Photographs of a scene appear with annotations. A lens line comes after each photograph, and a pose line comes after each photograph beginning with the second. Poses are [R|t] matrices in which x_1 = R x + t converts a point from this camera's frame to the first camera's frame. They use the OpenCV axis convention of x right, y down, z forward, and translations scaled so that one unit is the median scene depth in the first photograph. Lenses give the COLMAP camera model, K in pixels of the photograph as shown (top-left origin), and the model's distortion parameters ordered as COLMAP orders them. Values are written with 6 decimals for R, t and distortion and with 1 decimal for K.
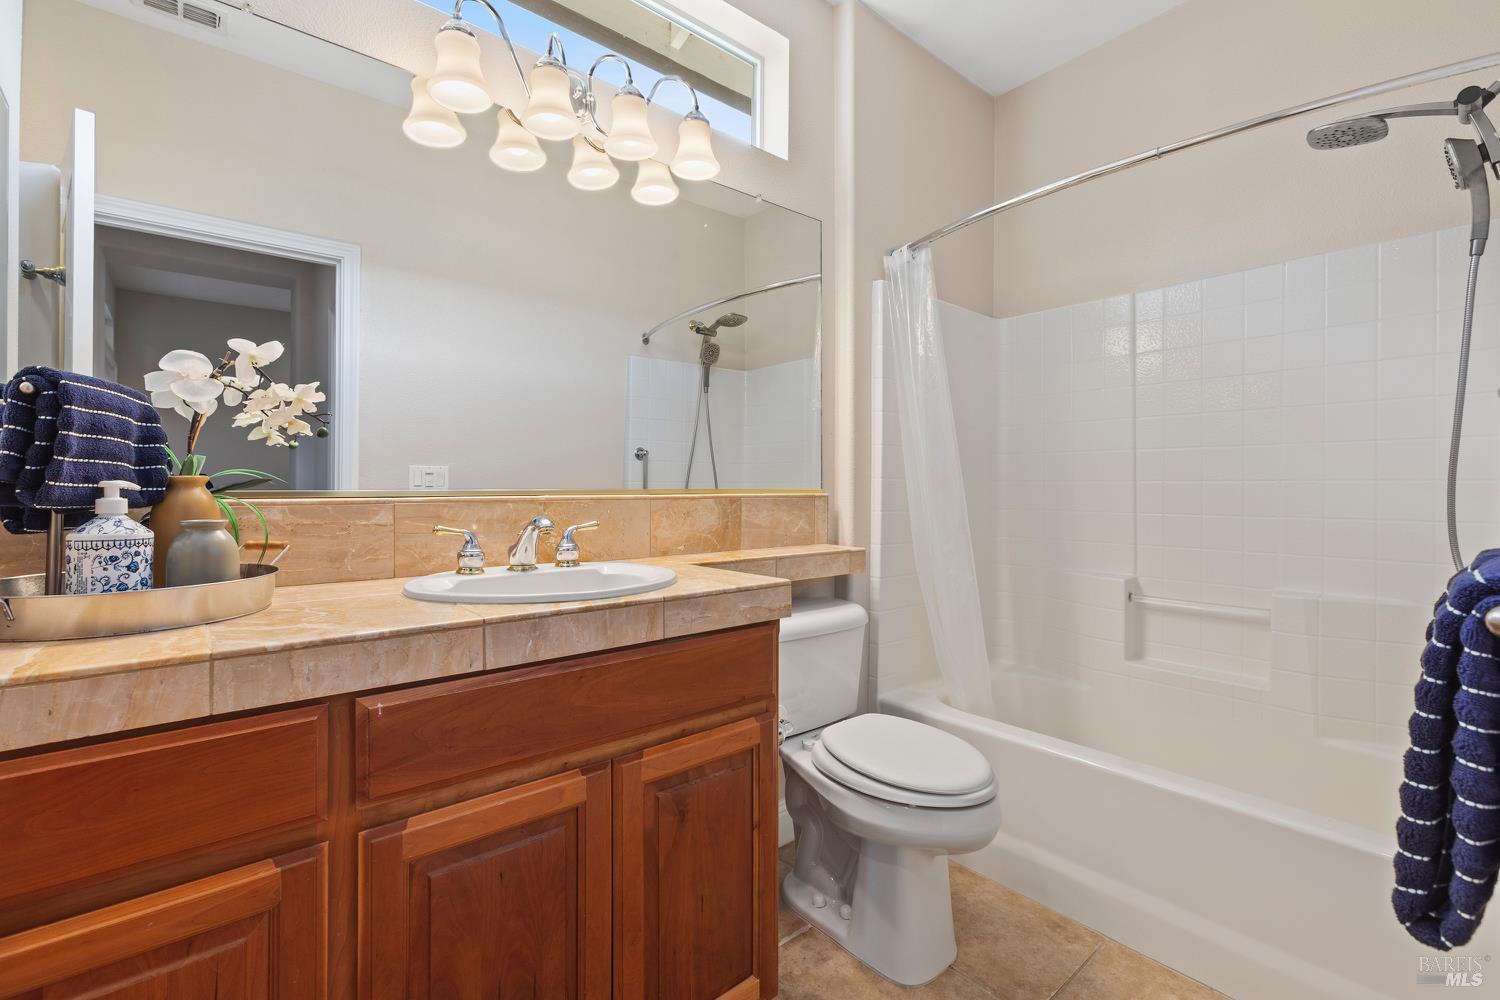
lens RADIAL K [[664.2, 0, 743.0], [0, 664.2, 496.5], [0, 0, 1]] dist [-0.001347, 0.002519]
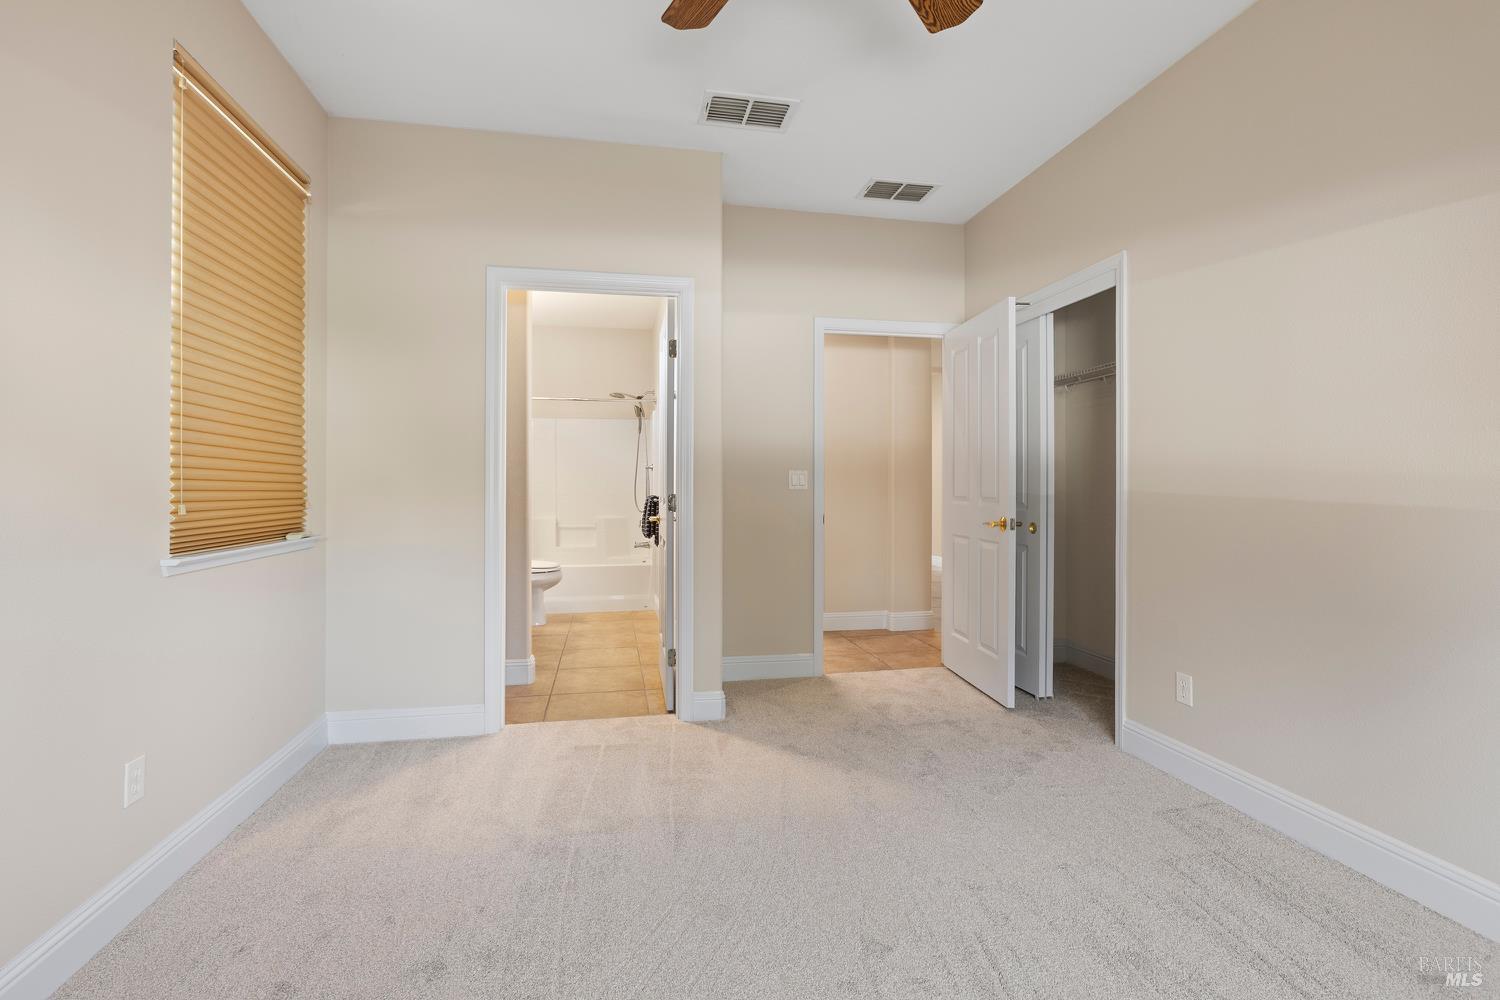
lens RADIAL K [[664.2, 0, 747.5], [0, 664.2, 493.5], [0, 0, 1]] dist [-0.001347, 0.002519]
pose [[0.475767, -0.003773, 0.879563, -1.572844], [-0.005051, 0.999963, 0.007022, -0.008235], [-0.879557, -0.007784, 0.475730, -1.113324]]
